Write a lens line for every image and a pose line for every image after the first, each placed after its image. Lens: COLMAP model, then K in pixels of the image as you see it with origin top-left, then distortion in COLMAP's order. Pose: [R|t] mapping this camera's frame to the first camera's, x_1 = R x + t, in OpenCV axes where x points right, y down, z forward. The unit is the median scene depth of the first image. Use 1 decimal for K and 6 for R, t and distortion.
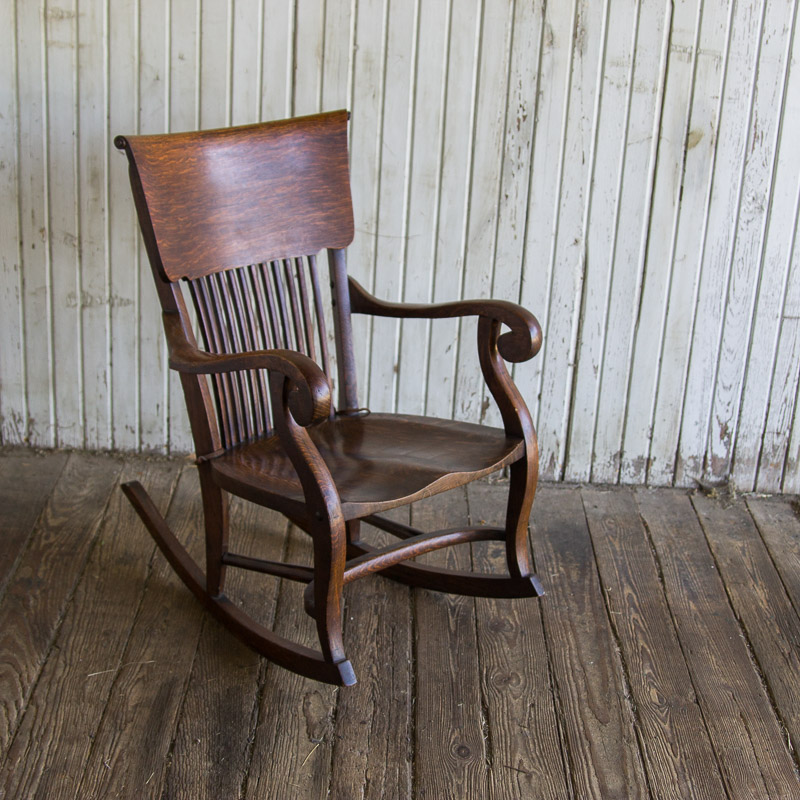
lens RADIAL K [[1510.9, 0, 395.1], [0, 1510.9, 394.1], [0, 0, 1]] dist [-0.116196, 0.000000]
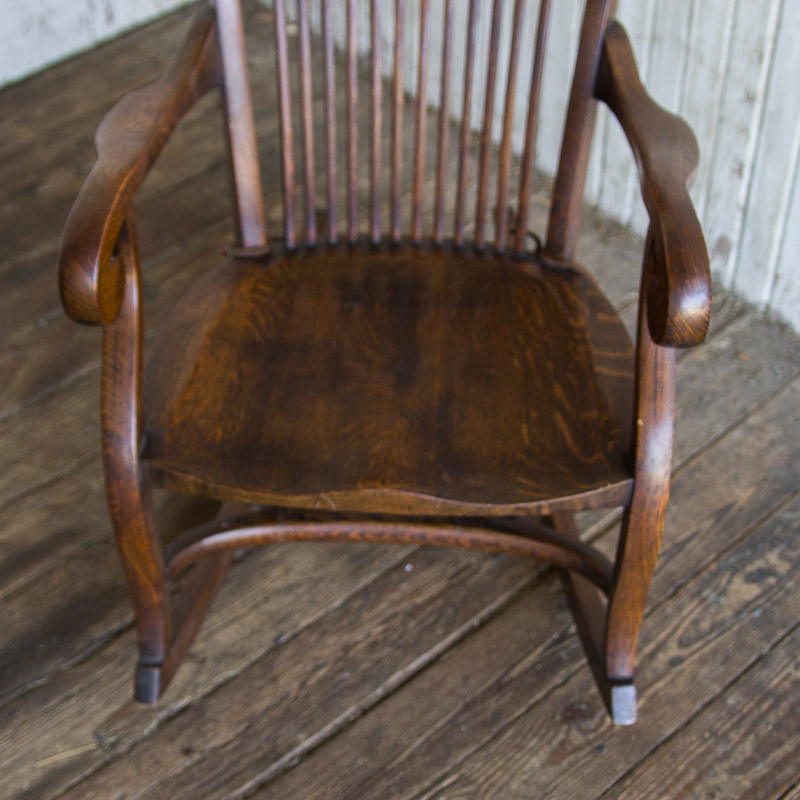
lens RADIAL K [[1510.9, 0, 396.0], [0, 1510.9, 392.1], [0, 0, 1]] dist [-0.116196, 0.000000]
pose [[0.672064, 0.469921, -0.572280, 0.267020], [-0.229271, 0.866911, 0.442607, -0.174250], [0.704106, -0.166253, 0.690358, 0.523081]]
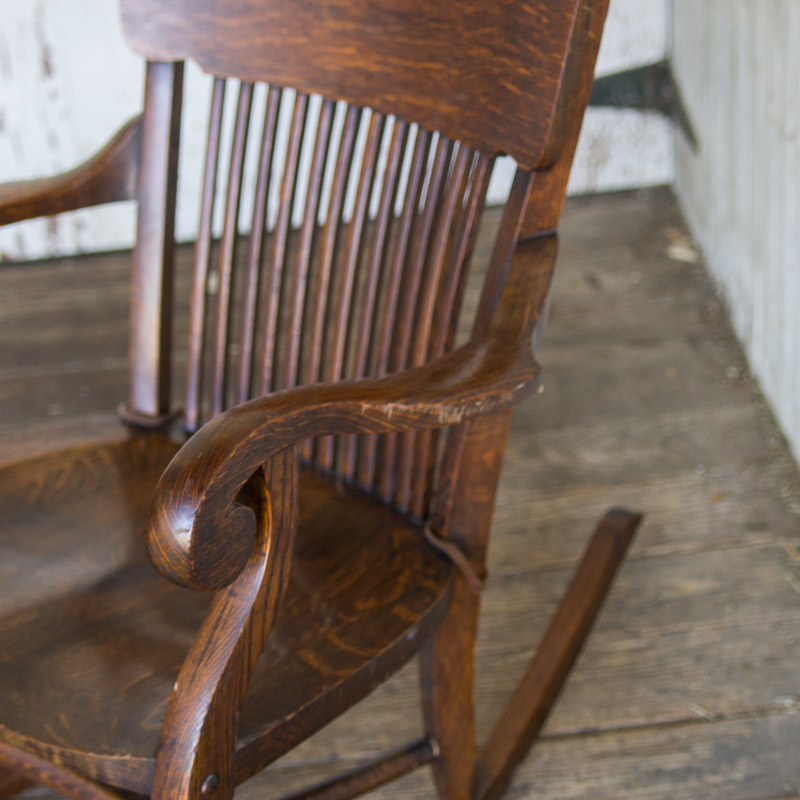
lens RADIAL K [[2383.1, 0, 402.7], [0, 2383.1, 401.5], [0, 0, 1]] dist [-0.000813, 0.000000]
pose [[0.106545, 0.456651, -0.883243, 0.504897], [-0.293809, 0.863091, 0.410791, -0.271756], [0.949907, 0.215737, 0.226127, 0.786787]]
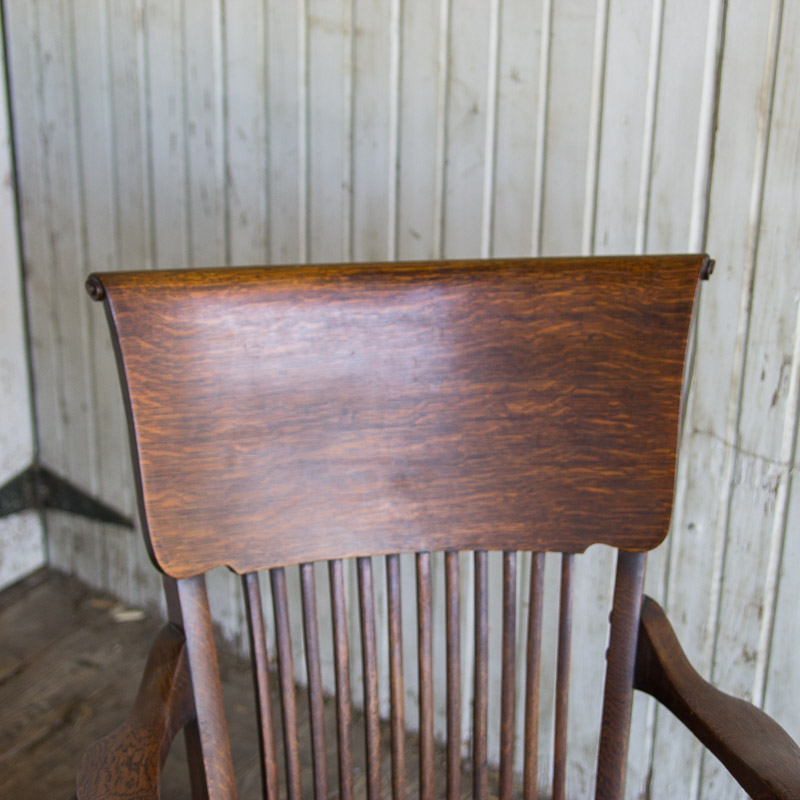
lens RADIAL K [[1804.7, 0, 394.8], [0, 1804.7, 401.8], [0, 0, 1]] dist [-0.071574, 0.000000]
pose [[0.811250, 0.215330, -0.543605, 0.181796], [-0.186515, 0.976449, 0.108440, -0.175003], [0.554153, 0.013419, 0.832307, 0.466821]]
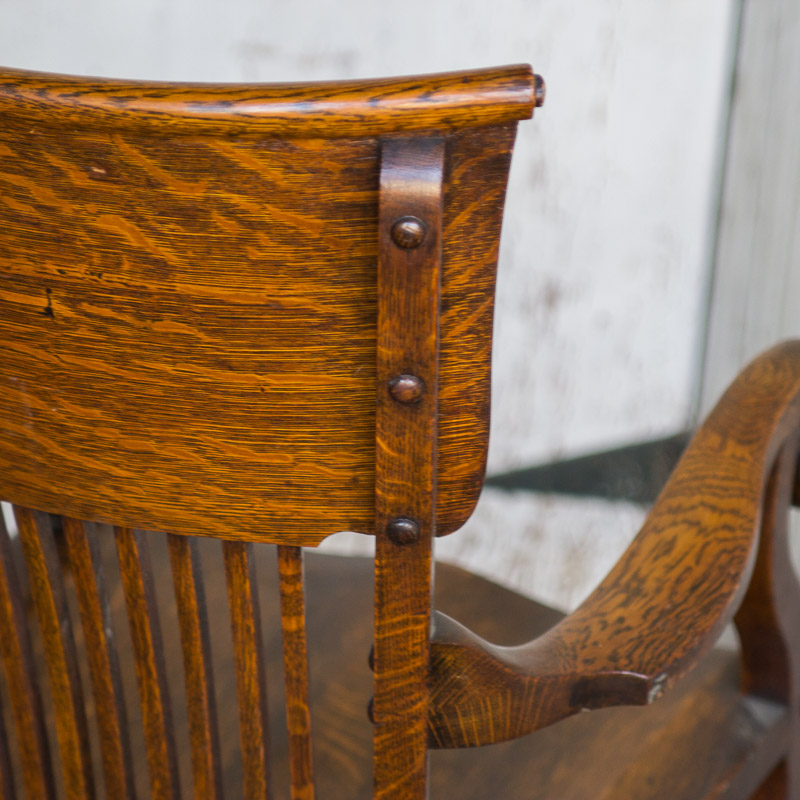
lens RADIAL K [[3781.9, 0, 399.4], [0, 3781.9, 400.6], [0, 0, 1]] dist [0.190140, 0.000000]
pose [[0.372425, 0.283477, -0.883708, 0.473954], [-0.392482, 0.910975, 0.126818, -0.131048], [0.840986, 0.299610, 0.450529, 0.544512]]
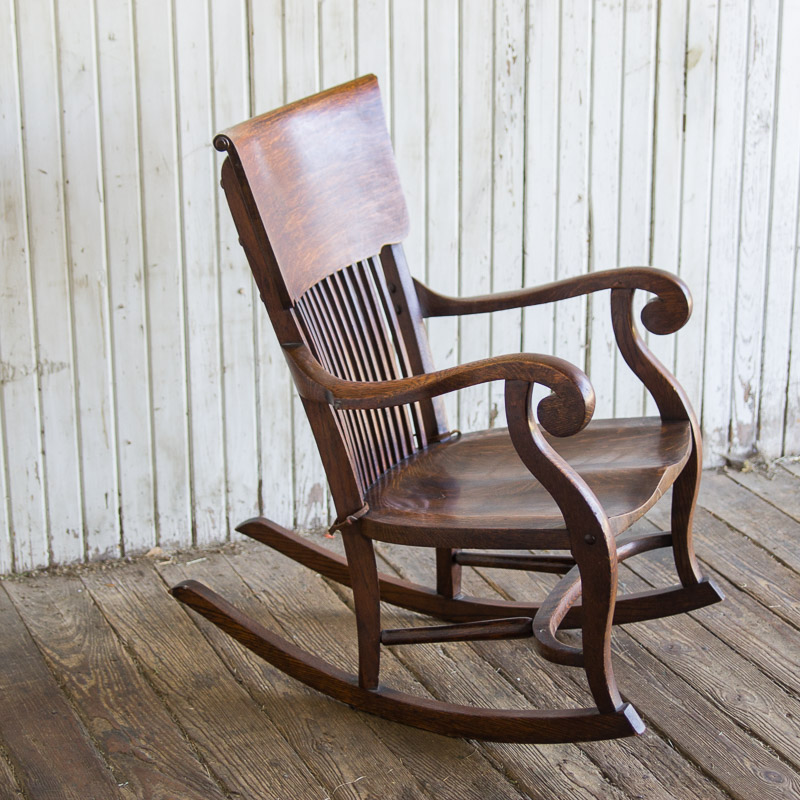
lens RADIAL K [[2091.6, 0, 383.0], [0, 2091.6, 403.0], [0, 0, 1]] dist [-0.023982, 0.000000]
pose [[0.919667, -0.185111, 0.346331, -0.422526], [0.195336, 0.980721, 0.005481, -0.017861], [-0.340669, 0.062611, 0.938096, -0.049969]]
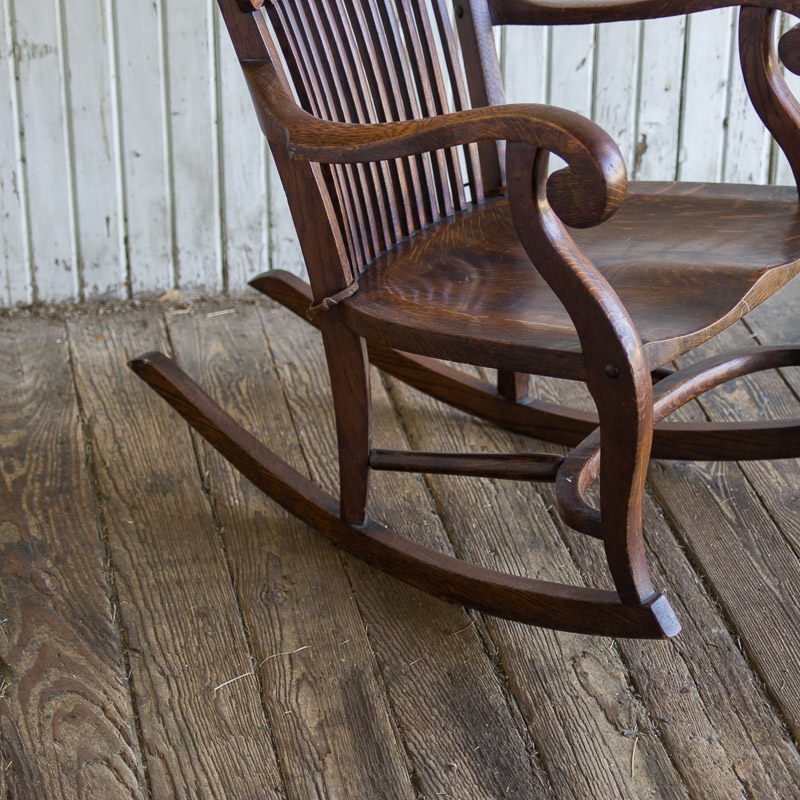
lens RADIAL K [[2383.1, 0, 396.7], [0, 2383.1, 413.9], [0, 0, 1]] dist [-0.000813, 0.000000]
pose [[0.978135, -0.143466, 0.150563, -0.216528], [0.123306, 0.983053, 0.135655, -0.032908], [-0.167474, -0.114123, 0.979249, 0.058995]]
